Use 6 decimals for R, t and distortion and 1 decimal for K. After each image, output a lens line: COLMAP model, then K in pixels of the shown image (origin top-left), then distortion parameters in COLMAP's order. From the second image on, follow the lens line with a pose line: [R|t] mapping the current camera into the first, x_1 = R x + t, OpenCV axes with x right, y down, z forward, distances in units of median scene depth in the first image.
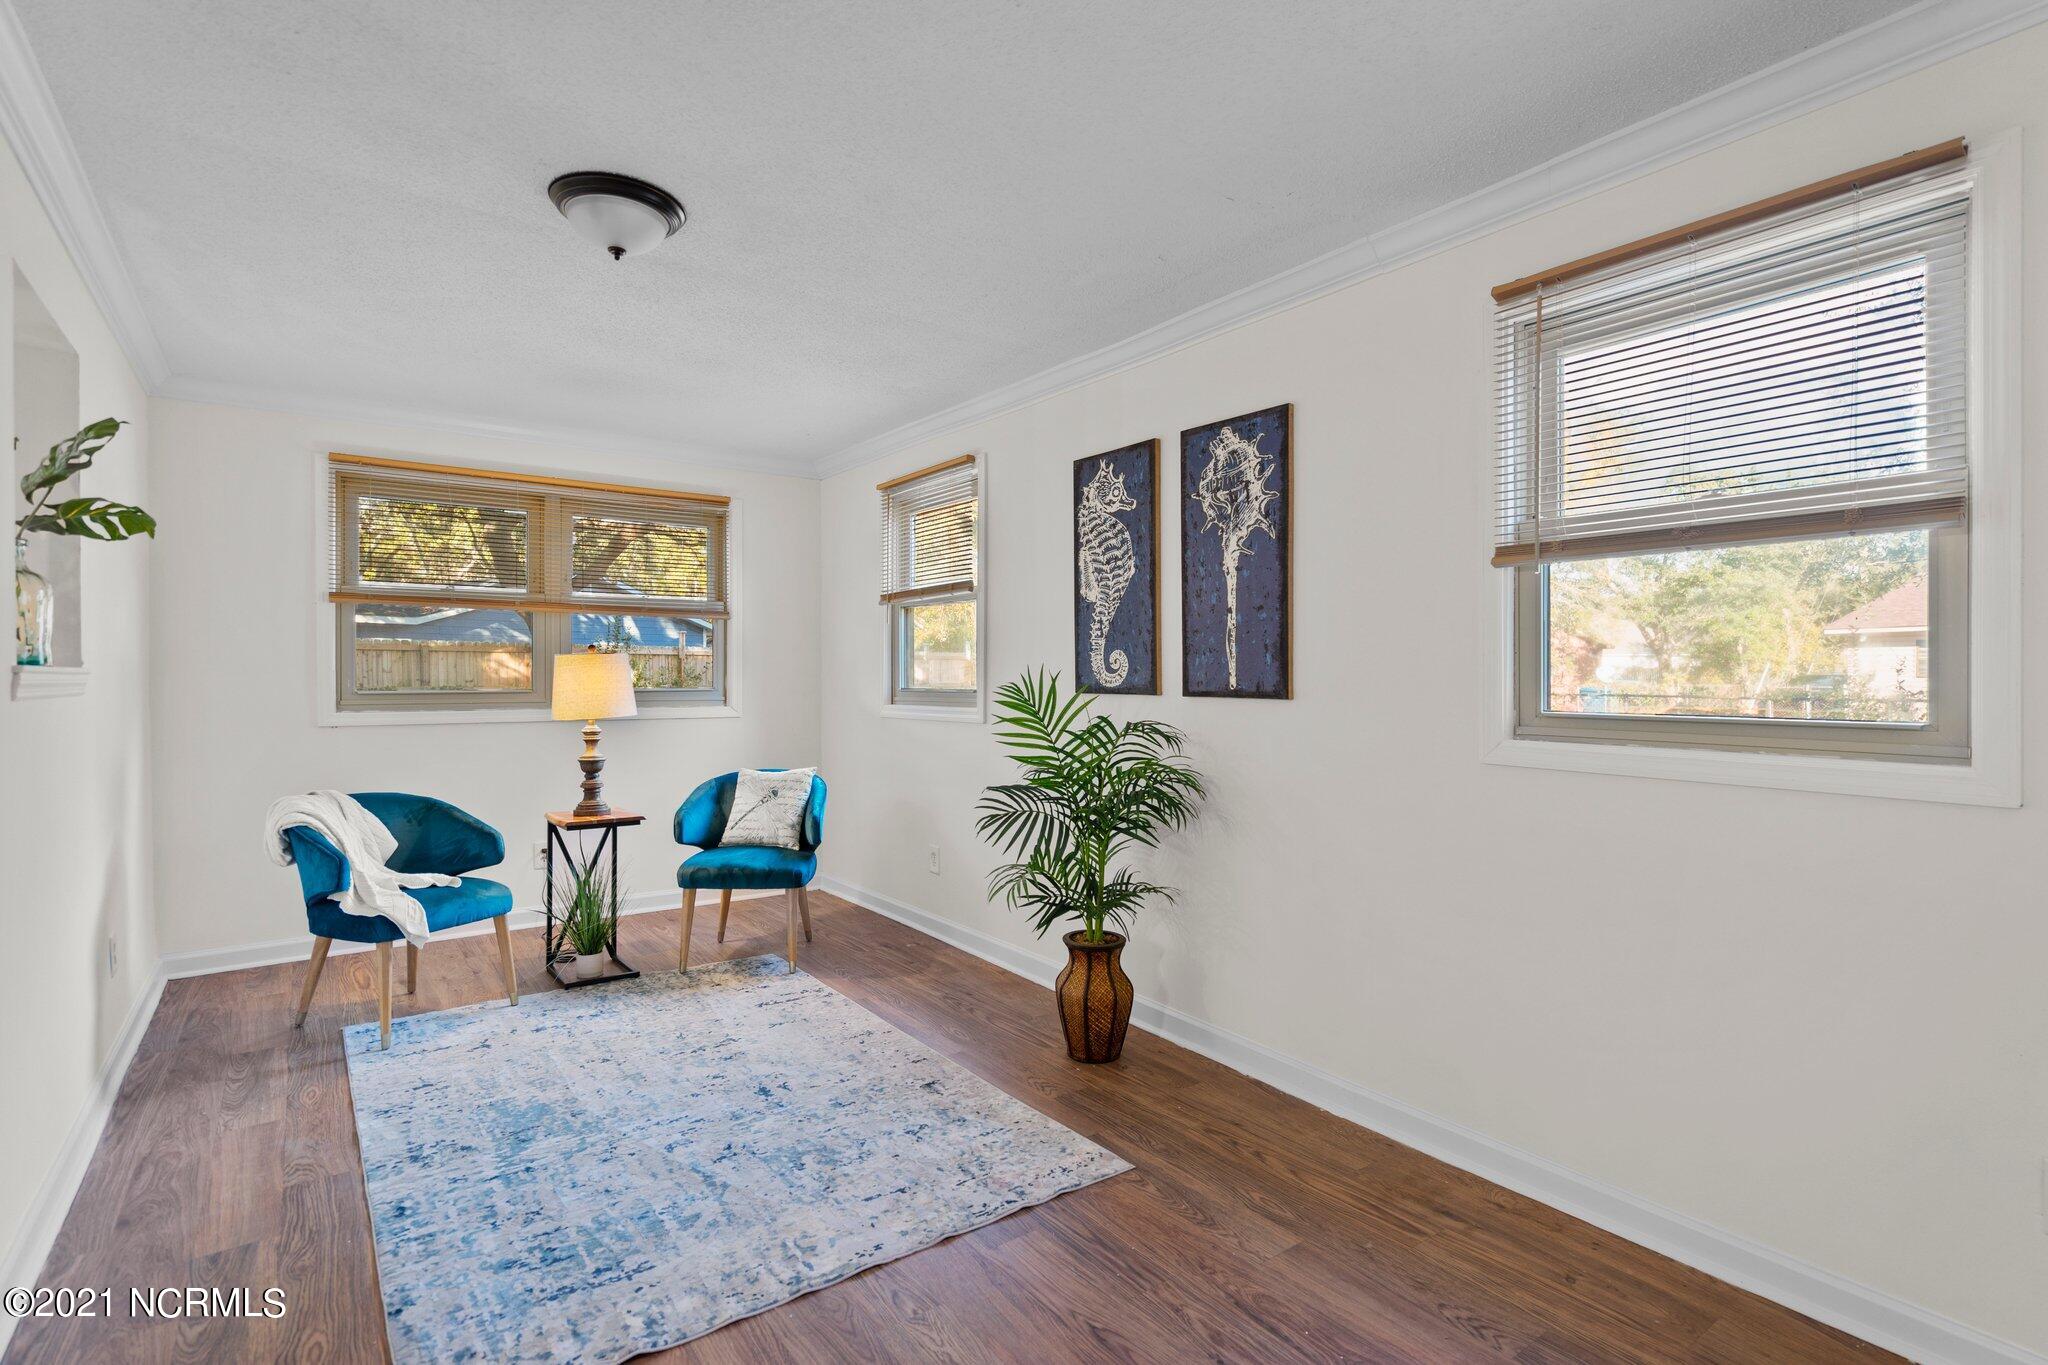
lens RADIAL K [[996.0, 0, 1024.0], [0, 996.0, 682.5], [0, 0, 1]] dist [0.000065, 0.000004]
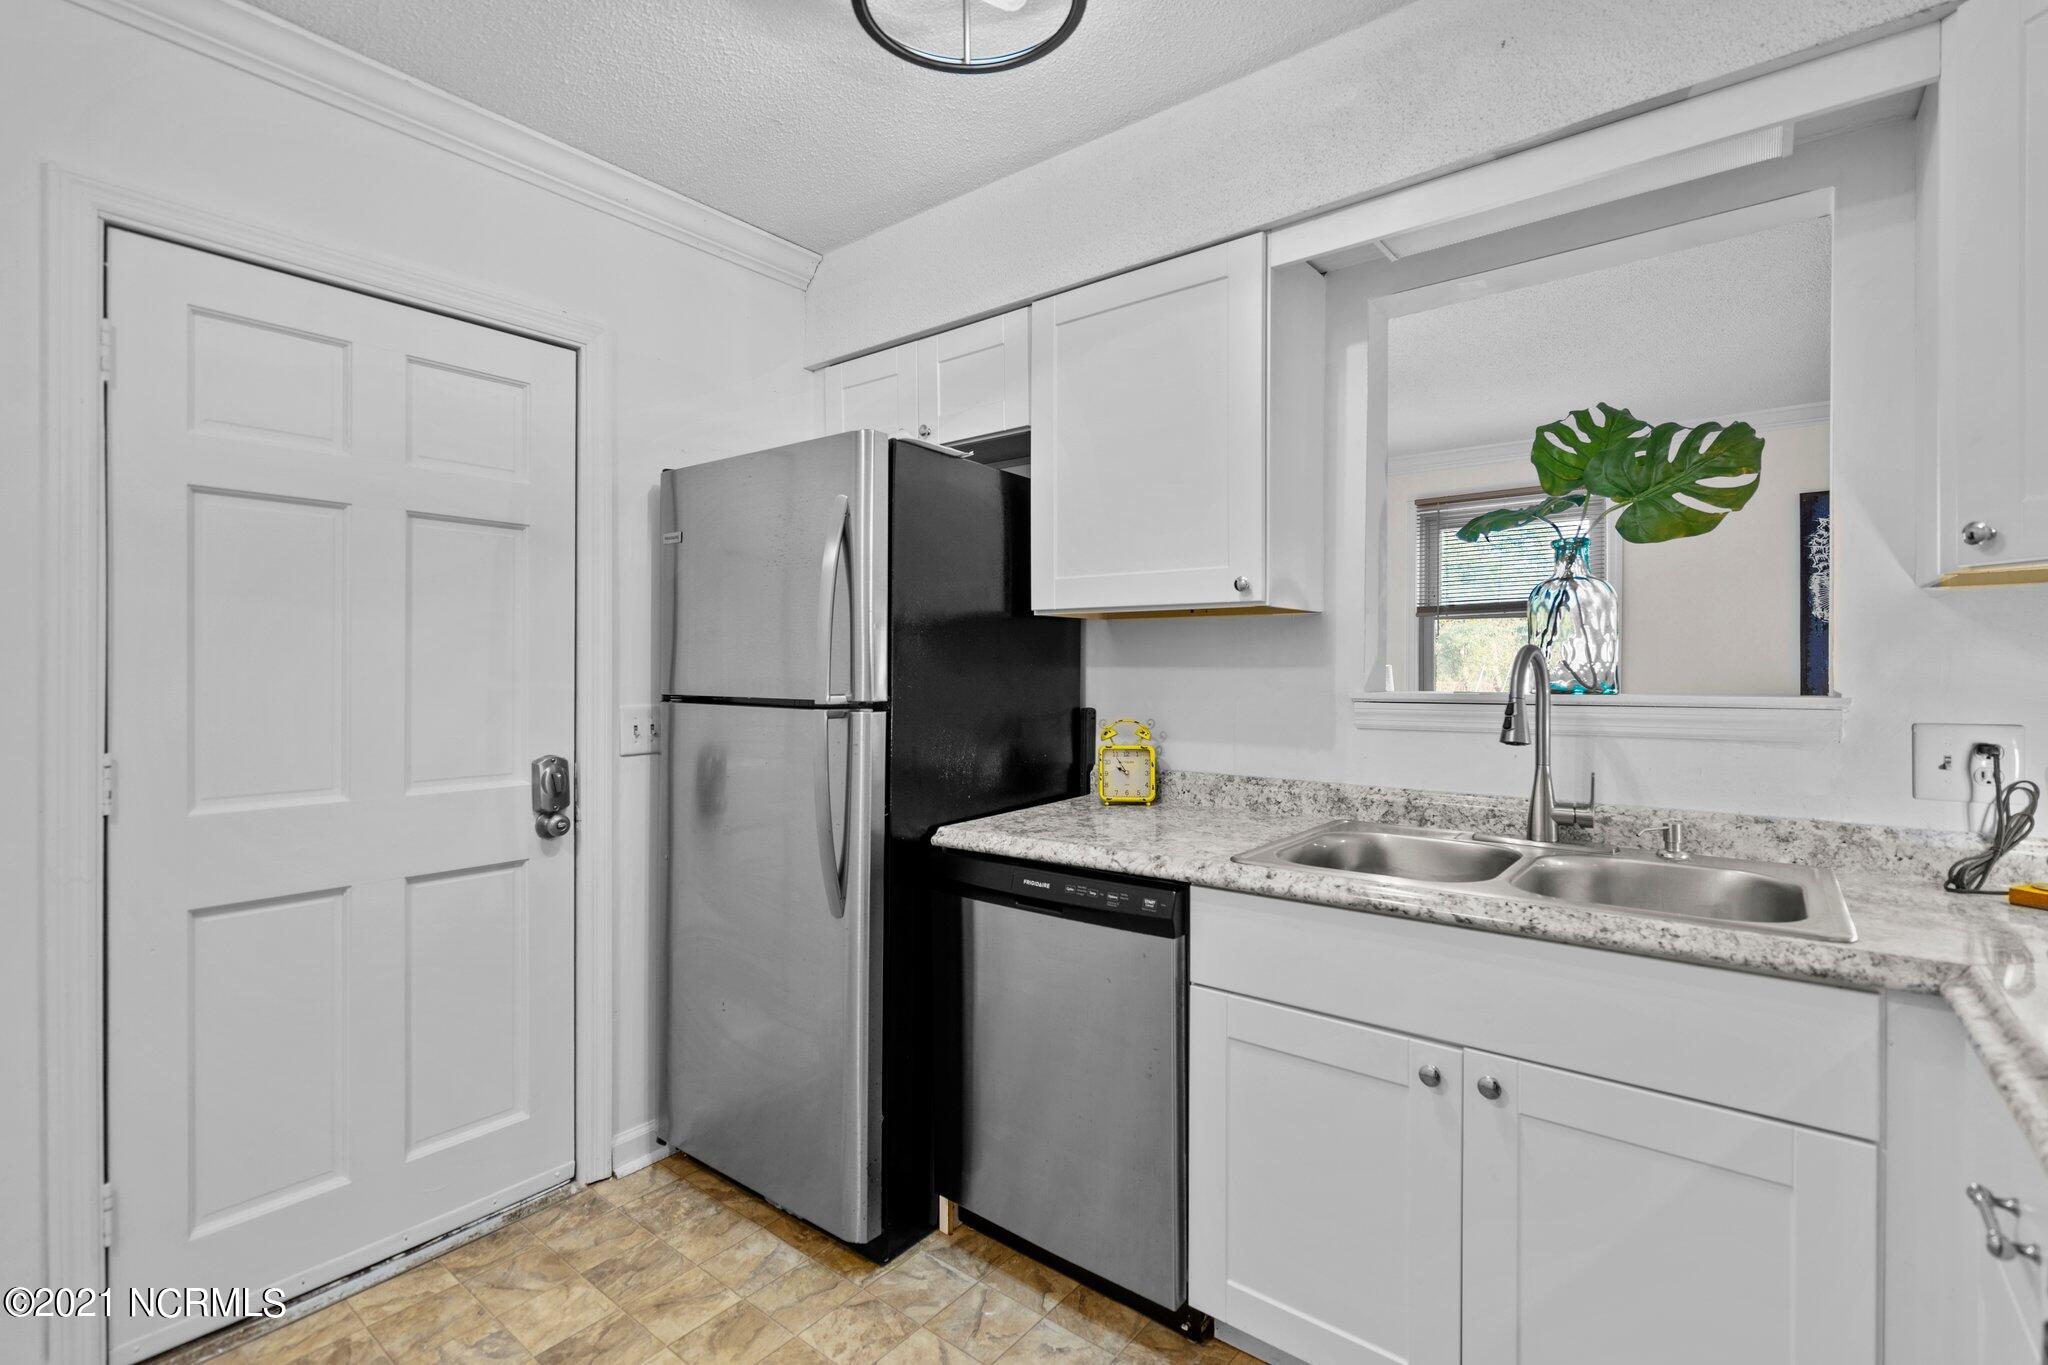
lens RADIAL K [[934.2, 0, 1026.1], [0, 934.2, 671.0], [0, 0, 1]] dist [-0.008433, 0.007728]
pose [[0.964360, 0.001694, 0.264587, -1.095042], [0.000337, 0.999971, -0.007633, -0.020278], [-0.264592, 0.007451, 0.964332, 0.245566]]
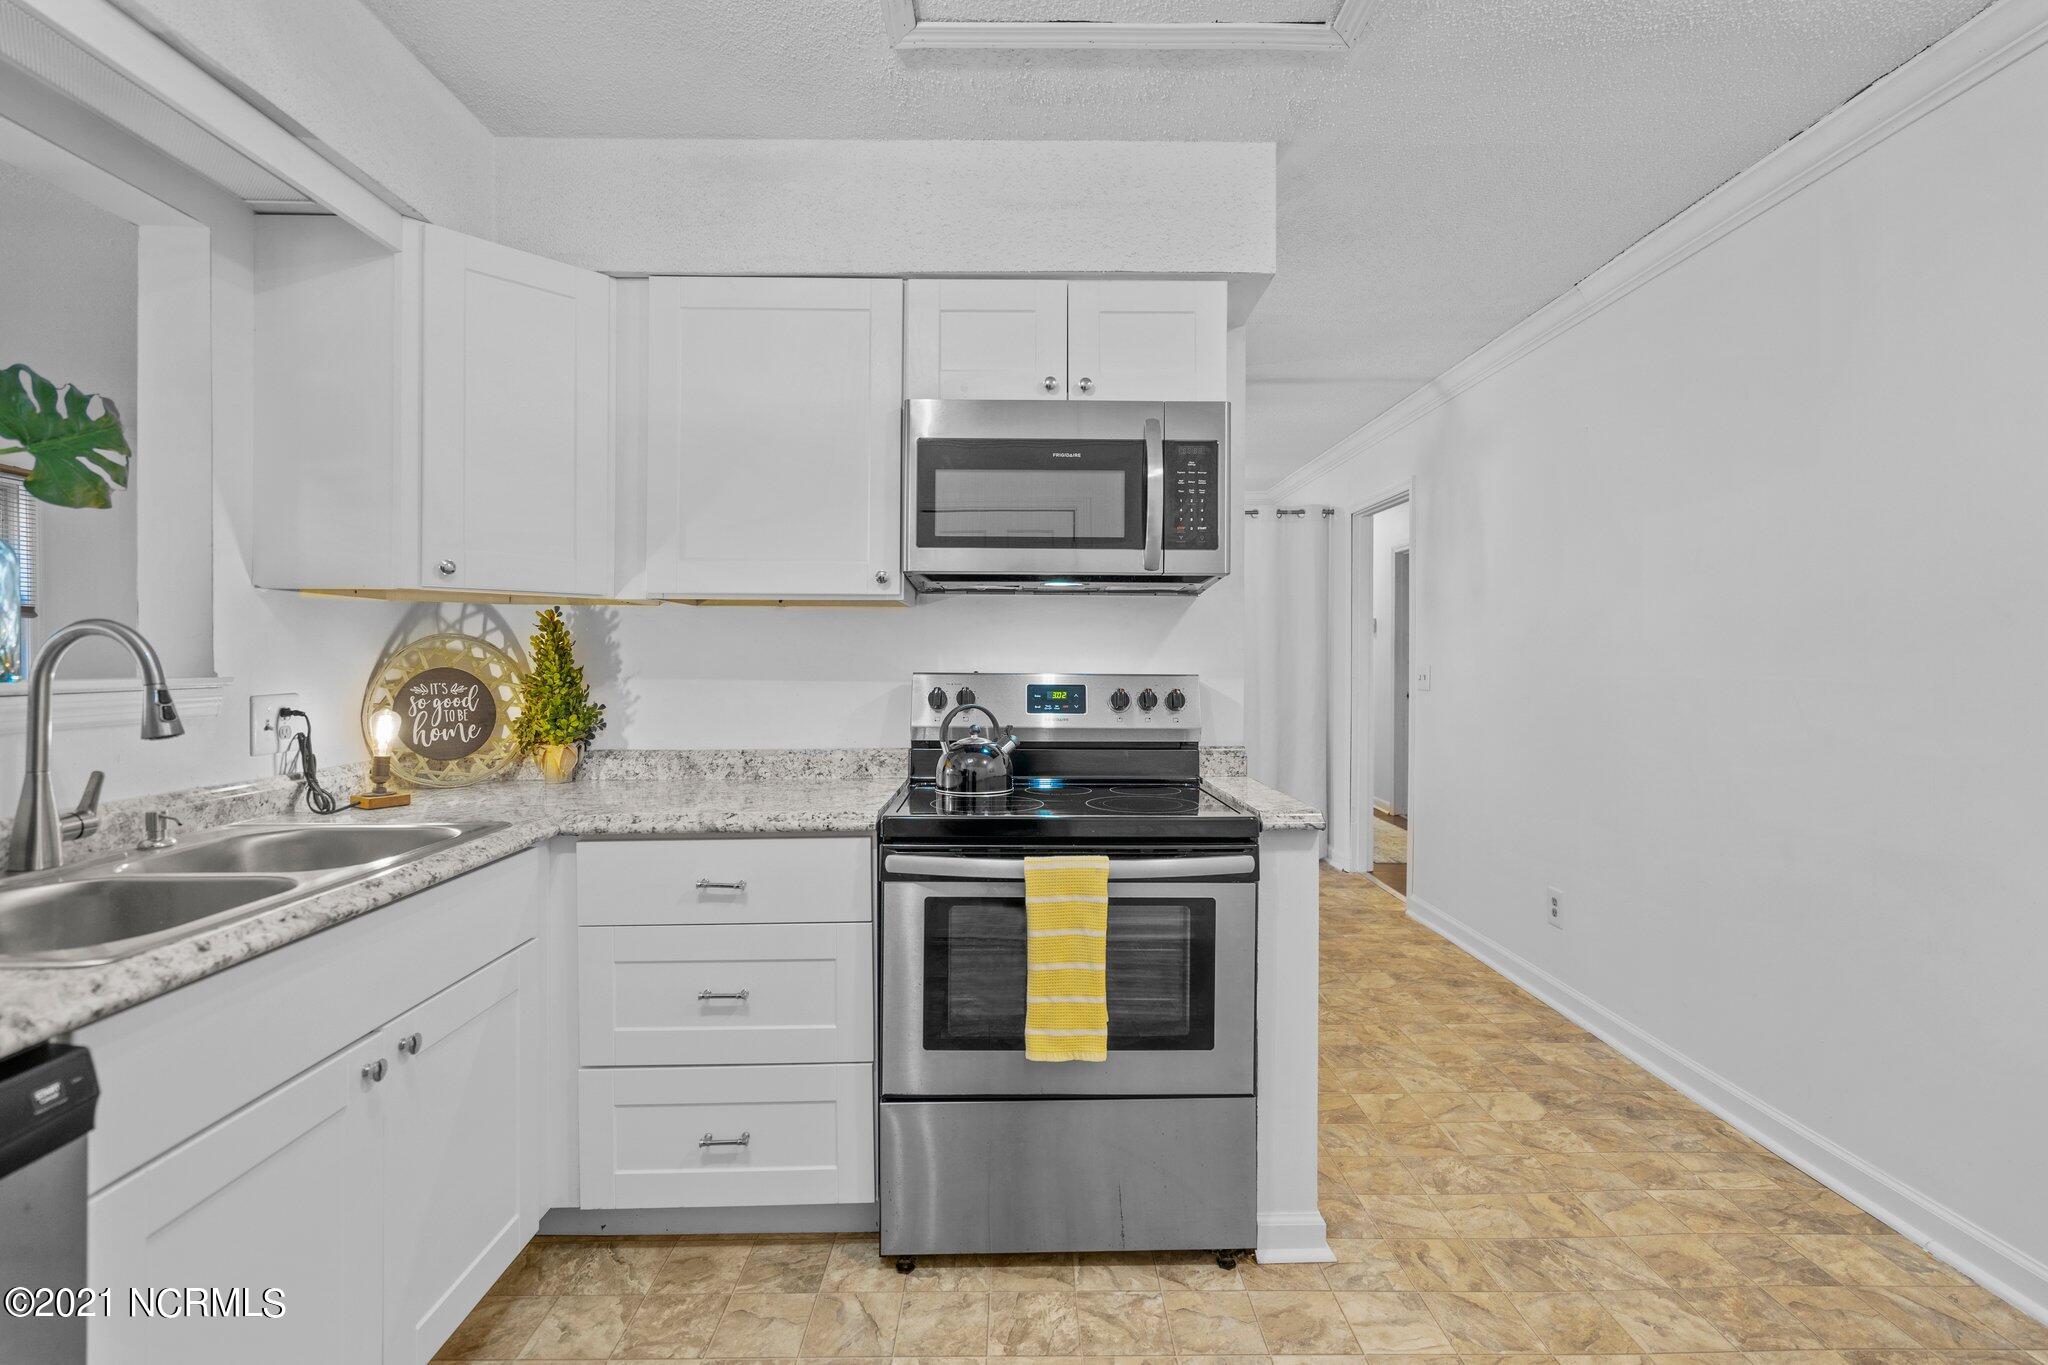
lens RADIAL K [[922.4, 0, 1019.7], [0, 922.4, 659.6], [0, 0, 1]] dist [-0.004578, 0.001687]
pose [[-0.812223, 0.003854, 0.583334, -1.249988], [0.008802, 0.999945, 0.005649, -0.019381], [-0.583280, 0.009723, -0.812213, 0.710472]]
